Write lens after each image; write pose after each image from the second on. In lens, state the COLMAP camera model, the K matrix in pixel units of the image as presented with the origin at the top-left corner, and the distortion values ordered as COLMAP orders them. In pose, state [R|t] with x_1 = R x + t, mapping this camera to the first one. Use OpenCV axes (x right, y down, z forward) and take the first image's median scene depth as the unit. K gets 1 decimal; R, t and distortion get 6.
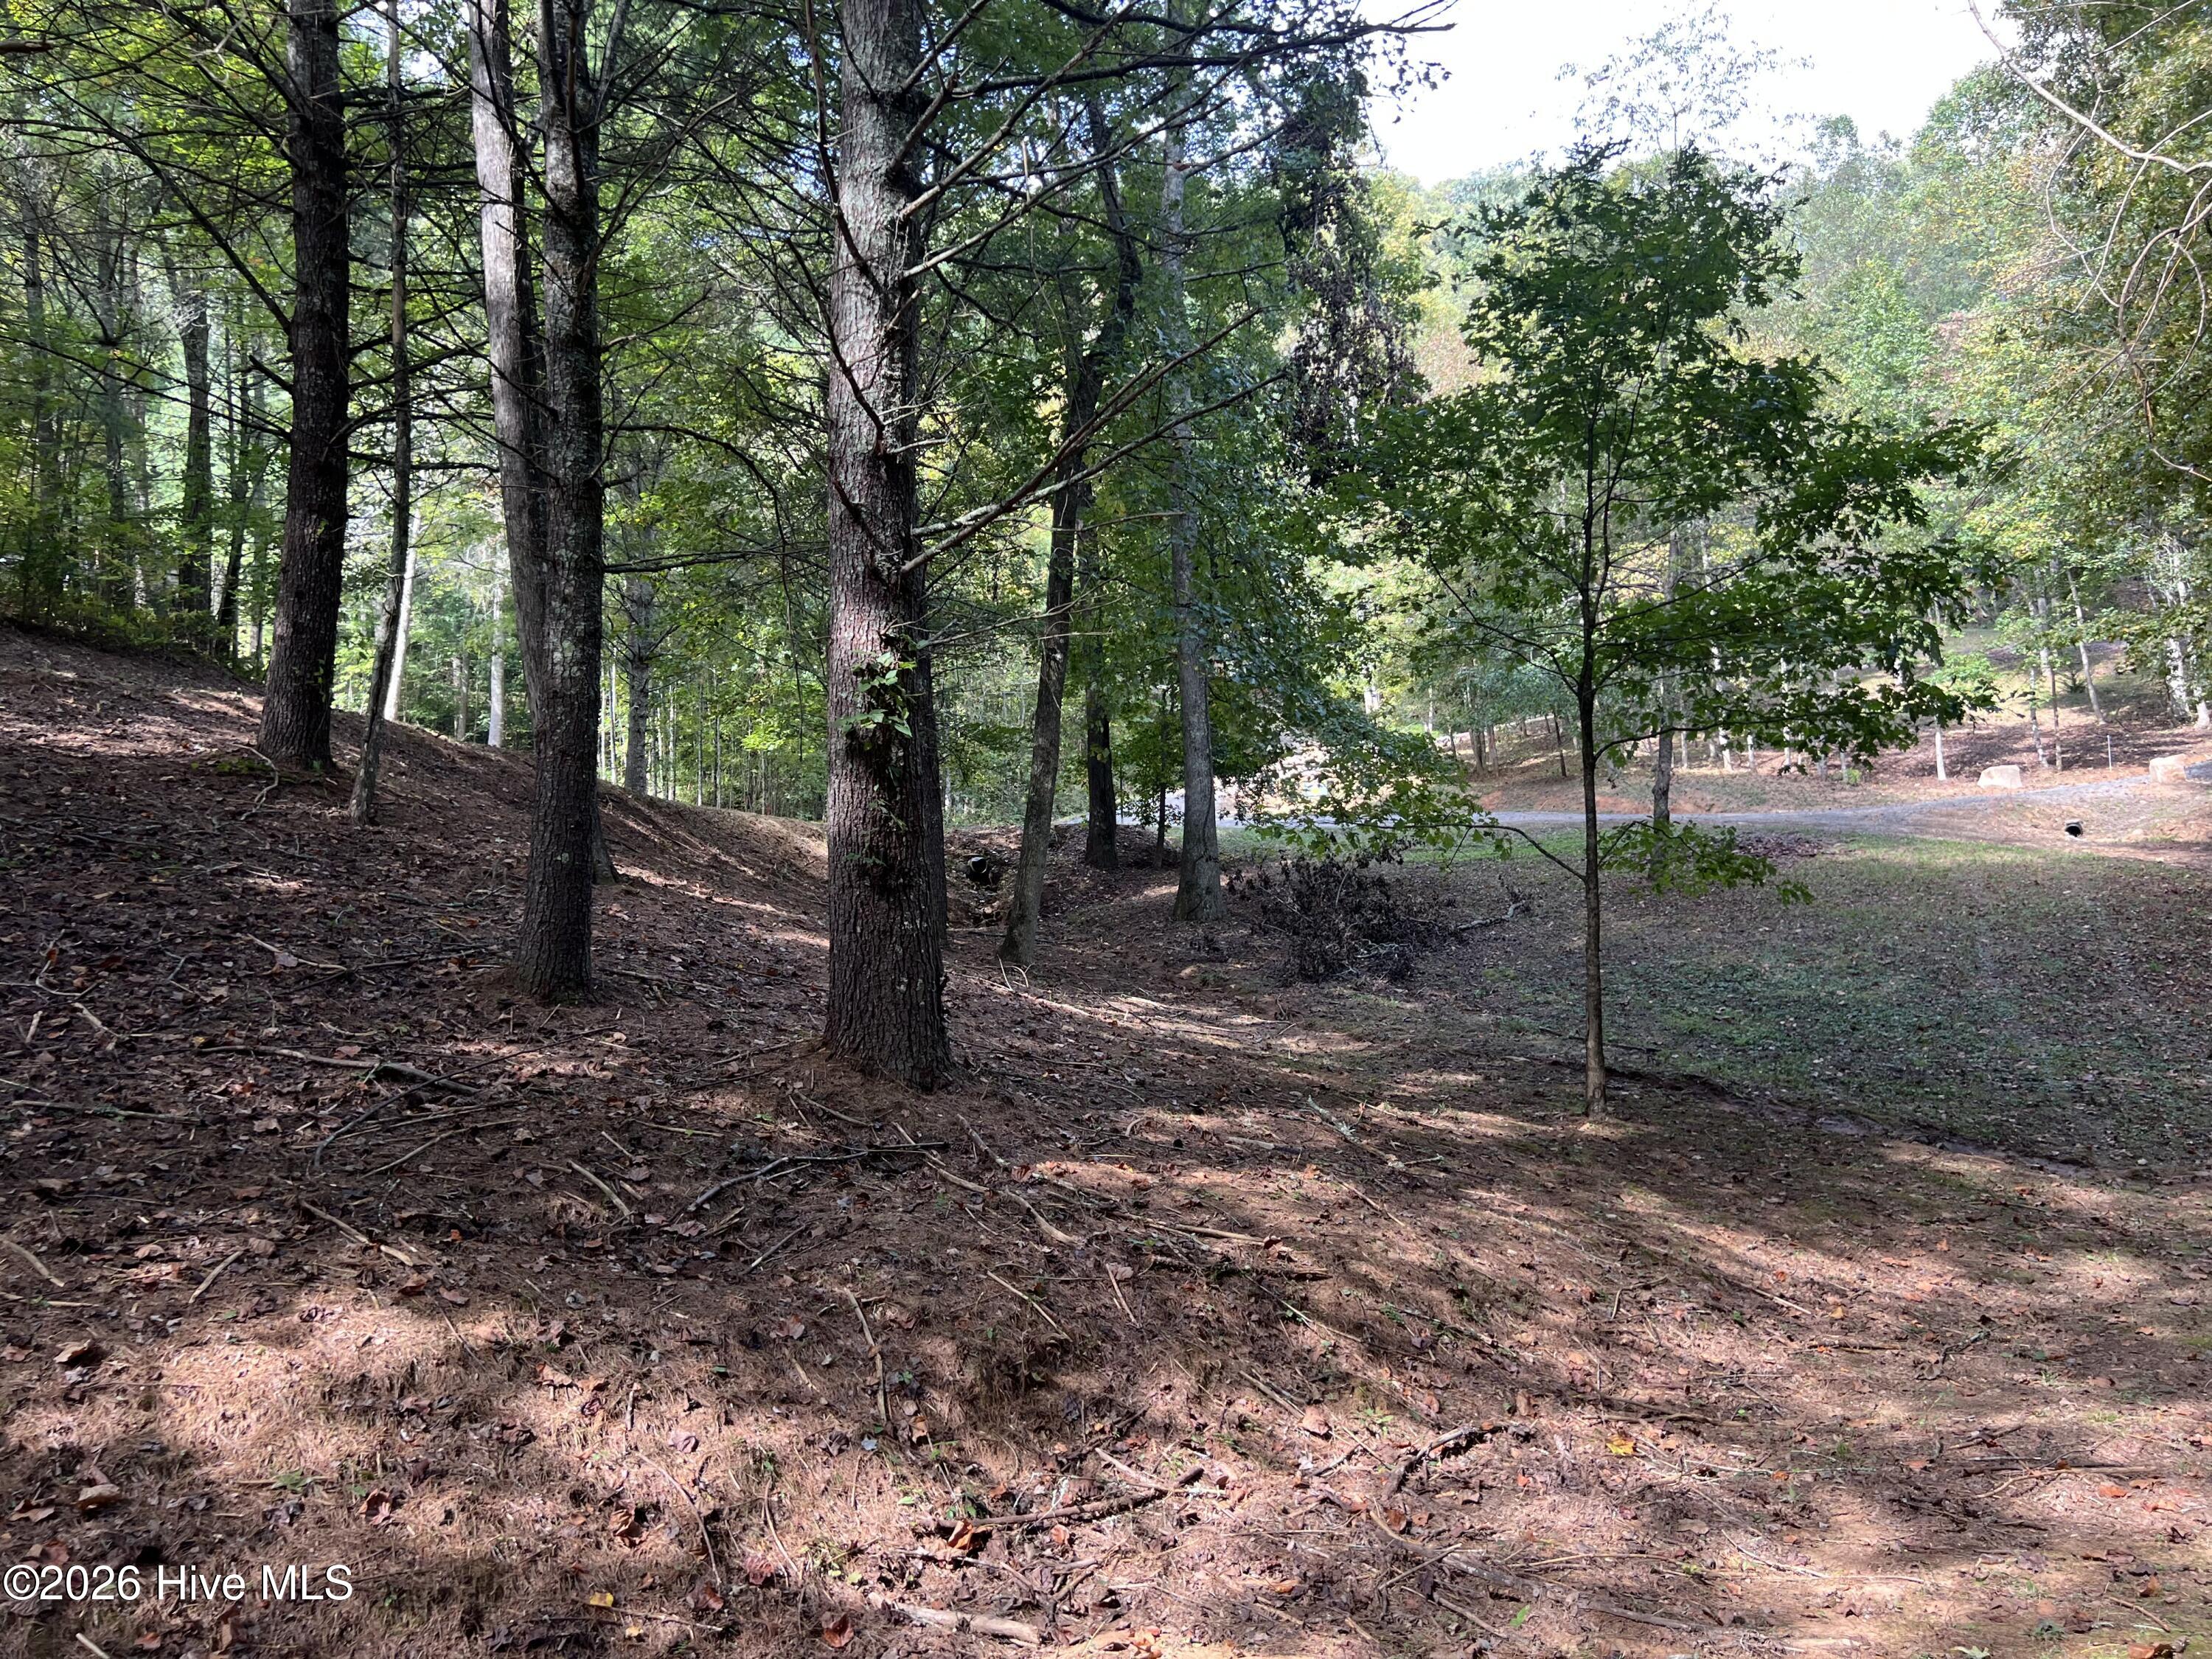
lens RADIAL K [[1662.7, 0, 1087.9], [0, 1662.7, 818.5], [0, 0, 1]] dist [0.059490, -0.070430]
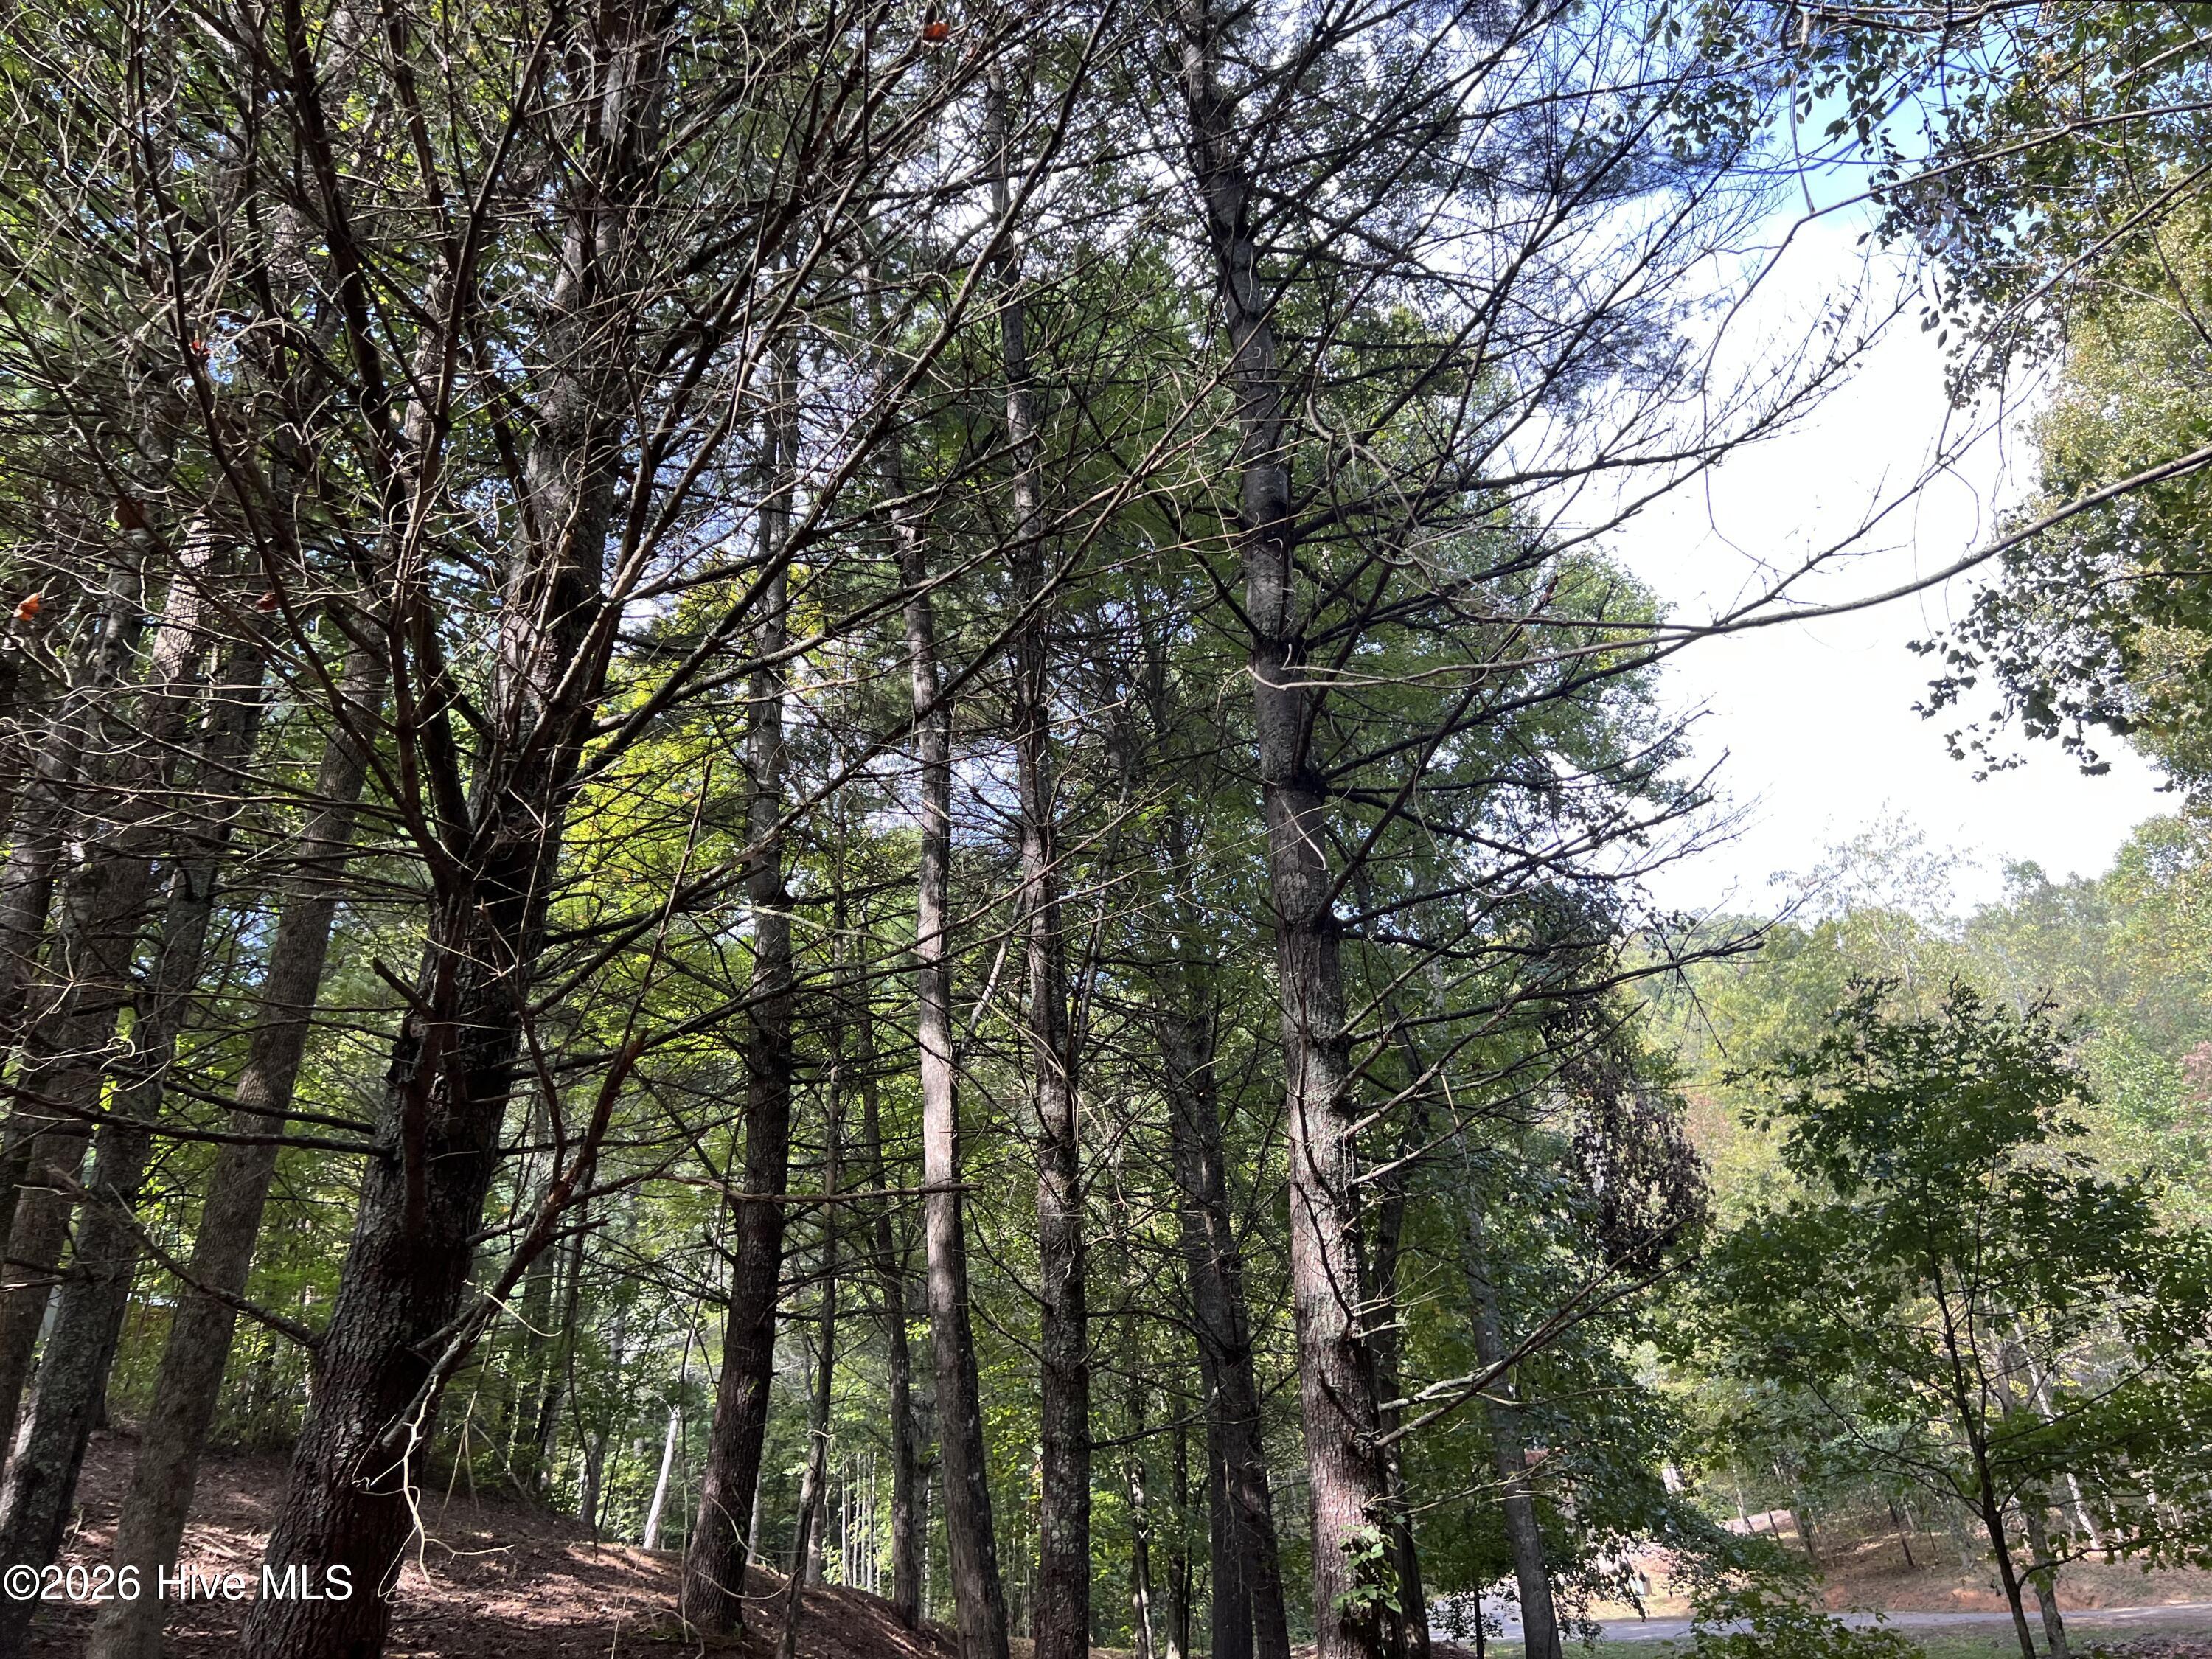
lens RADIAL K [[1662.7, 0, 1107.8], [0, 1662.7, 799.4], [0, 0, 1]] dist [0.059490, -0.070430]
pose [[0.992222, -0.078296, -0.096772, -0.097390], [0.027878, 0.897440, -0.440255, -0.031167], [0.121317, 0.434133, 0.892642, -0.147882]]
